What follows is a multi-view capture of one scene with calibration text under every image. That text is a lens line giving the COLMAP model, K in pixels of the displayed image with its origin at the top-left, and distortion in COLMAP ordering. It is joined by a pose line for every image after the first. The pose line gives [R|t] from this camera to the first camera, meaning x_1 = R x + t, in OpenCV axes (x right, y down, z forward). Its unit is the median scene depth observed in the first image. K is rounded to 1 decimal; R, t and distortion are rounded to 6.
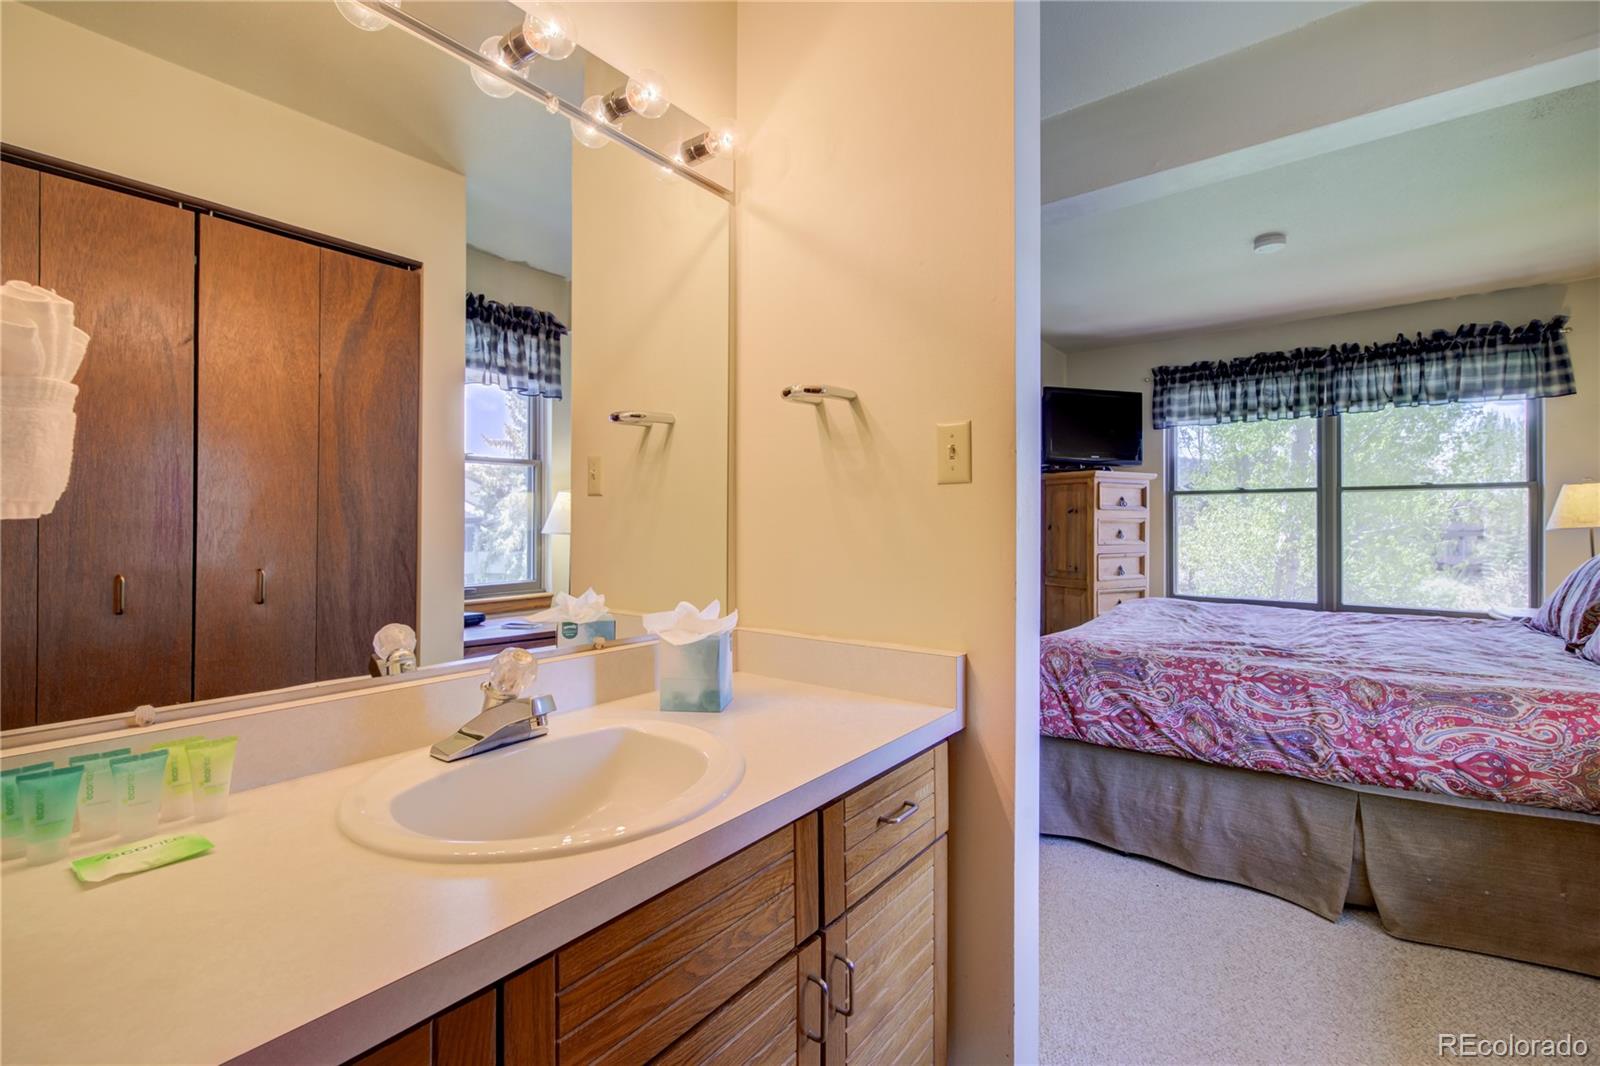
lens RADIAL K [[693.1, 0, 801.2], [0, 693.1, 525.8], [0, 0, 1]] dist [0.003174, 0.001682]
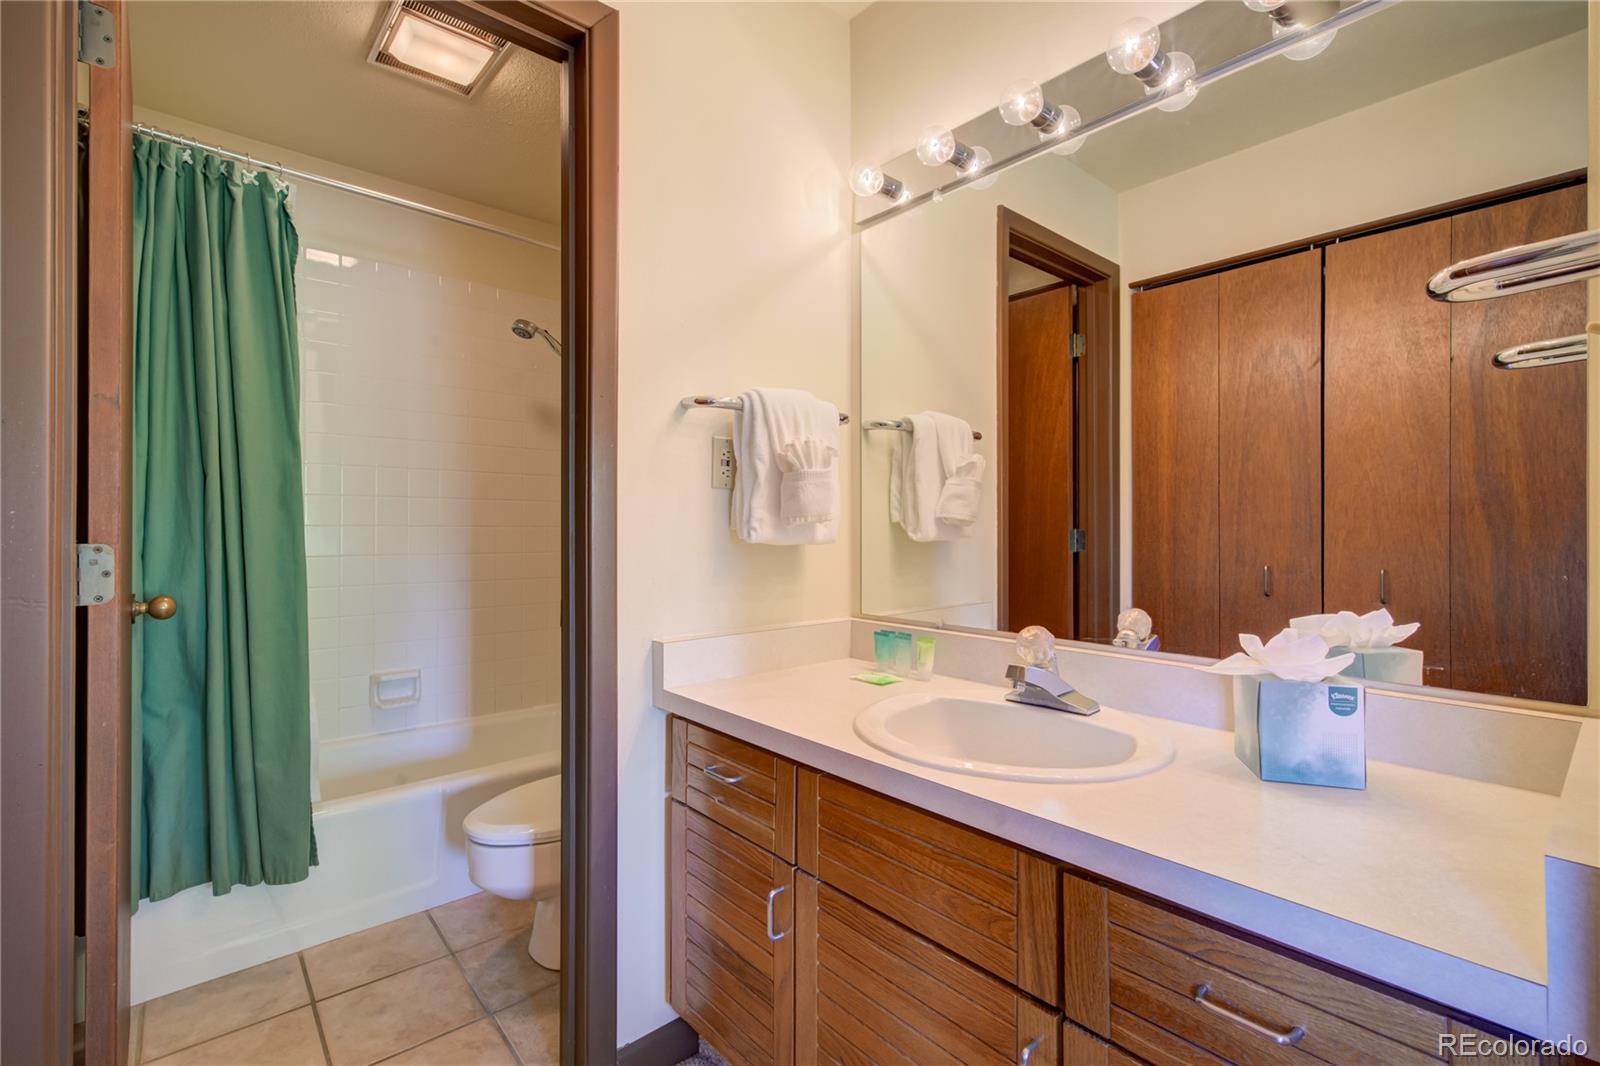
lens RADIAL K [[693.1, 0, 793.5], [0, 693.1, 524.4], [0, 0, 1]] dist [0.003174, 0.001682]
pose [[-0.176500, -0.000123, -0.984301, 0.382781], [-0.000952, 1.000000, 0.000046, -0.001166], [0.984300, 0.000946, -0.176500, 0.351822]]
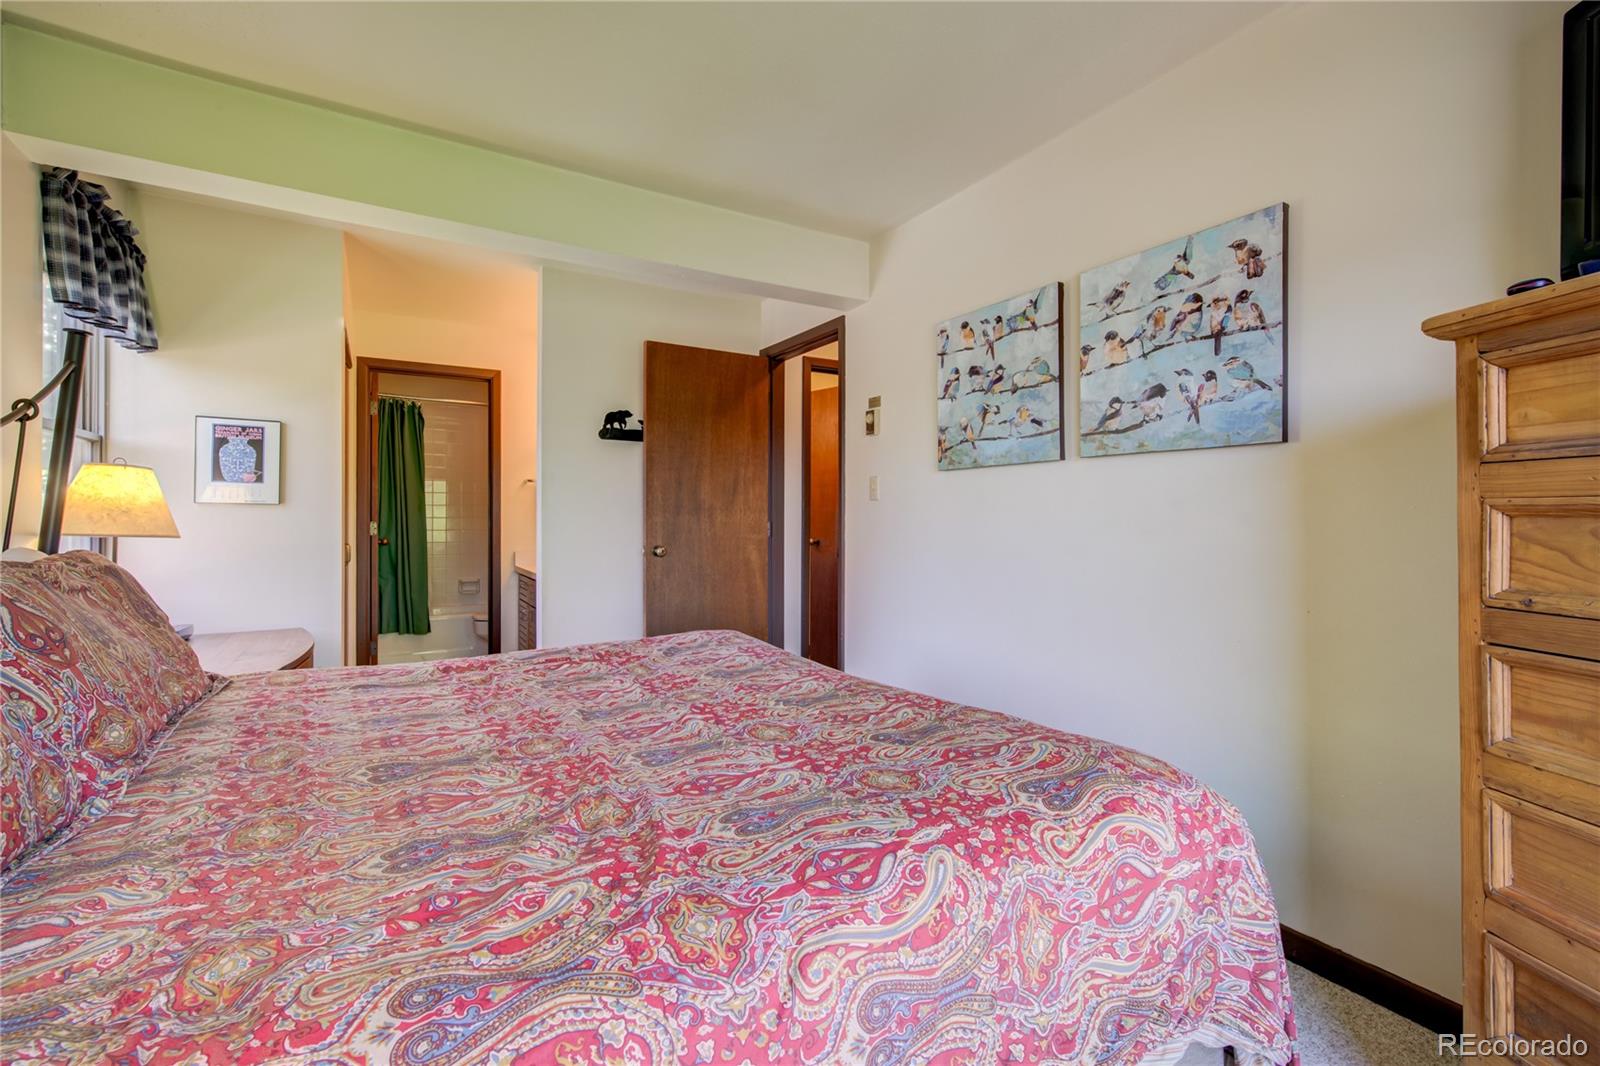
lens RADIAL K [[693.1, 0, 805.2], [0, 693.1, 517.3], [0, 0, 1]] dist [0.003174, 0.001682]
pose [[-0.354706, 0.001813, -0.934976, 0.714548], [-0.004134, 0.999985, 0.003508, -0.004792], [0.934969, 0.005110, -0.354694, 0.772958]]
